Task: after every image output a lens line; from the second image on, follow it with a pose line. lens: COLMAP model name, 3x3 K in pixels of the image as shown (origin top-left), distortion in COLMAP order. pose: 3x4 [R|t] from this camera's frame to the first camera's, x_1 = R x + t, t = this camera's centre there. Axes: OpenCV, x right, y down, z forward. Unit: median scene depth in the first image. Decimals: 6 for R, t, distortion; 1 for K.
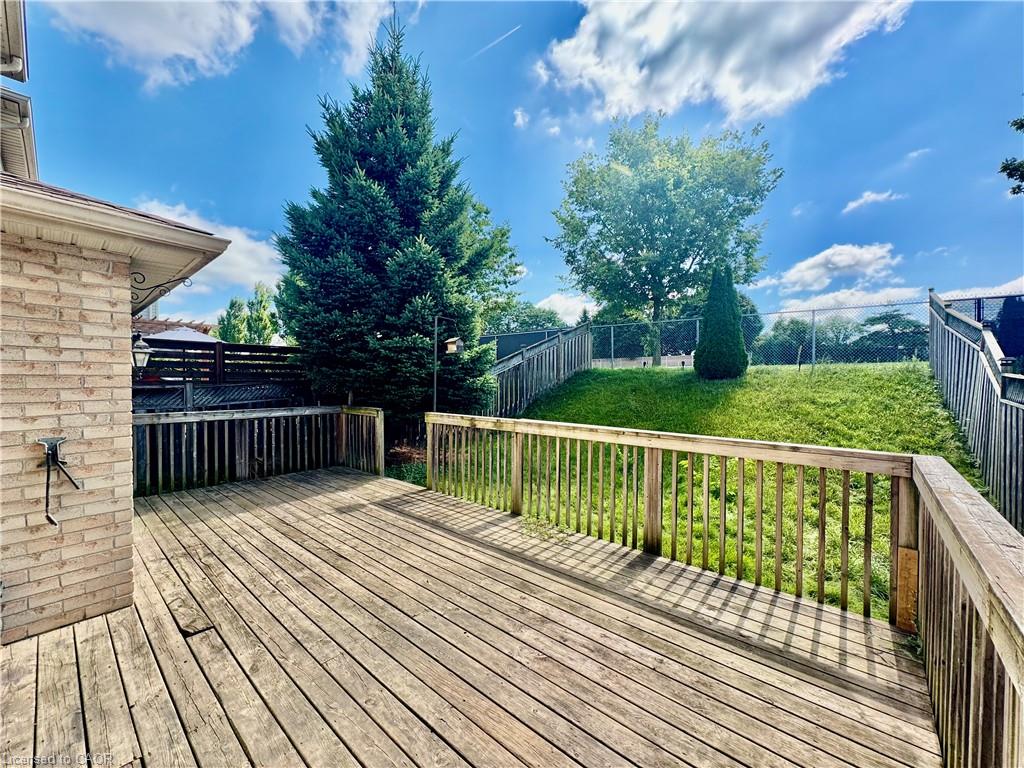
lens RADIAL K [[408.6, 0, 512.0], [0, 408.6, 384.0], [0, 0, 1]] dist [-0.000987, 0.000354]
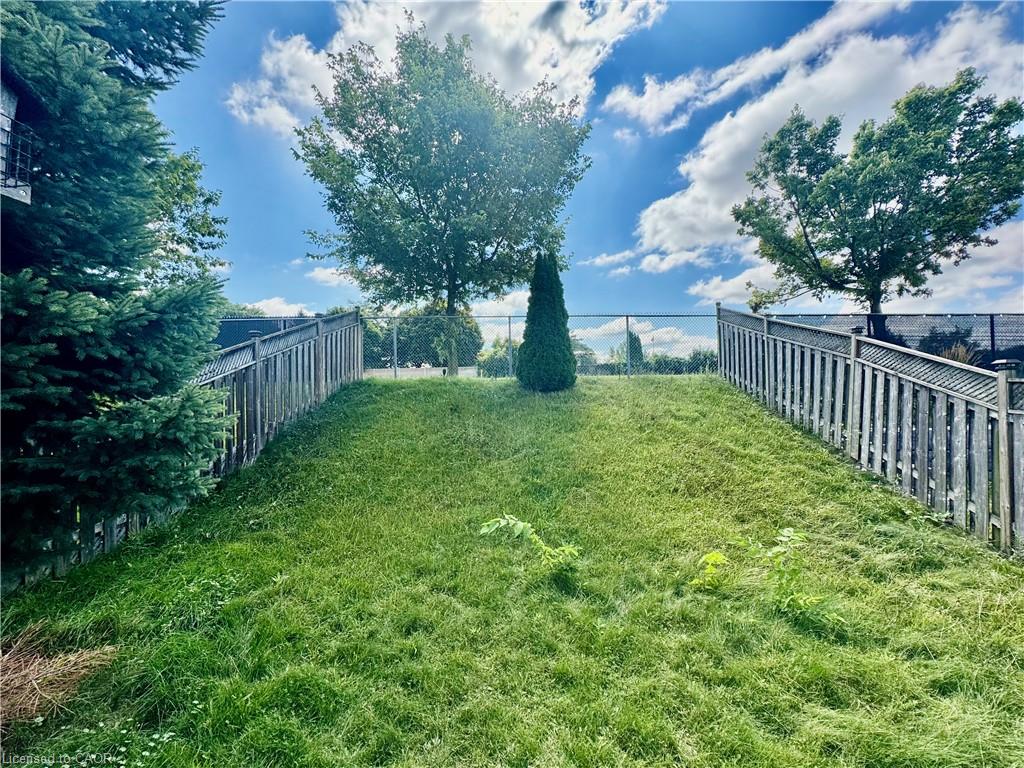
lens RADIAL K [[408.6, 0, 512.0], [0, 408.6, 384.0], [0, 0, 1]] dist [-0.000987, 0.000354]
pose [[0.784160, -0.002527, 0.620554, -0.071800], [0.023028, 0.999421, -0.025029, -0.014223], [-0.620132, 0.033917, 0.783764, 0.724042]]
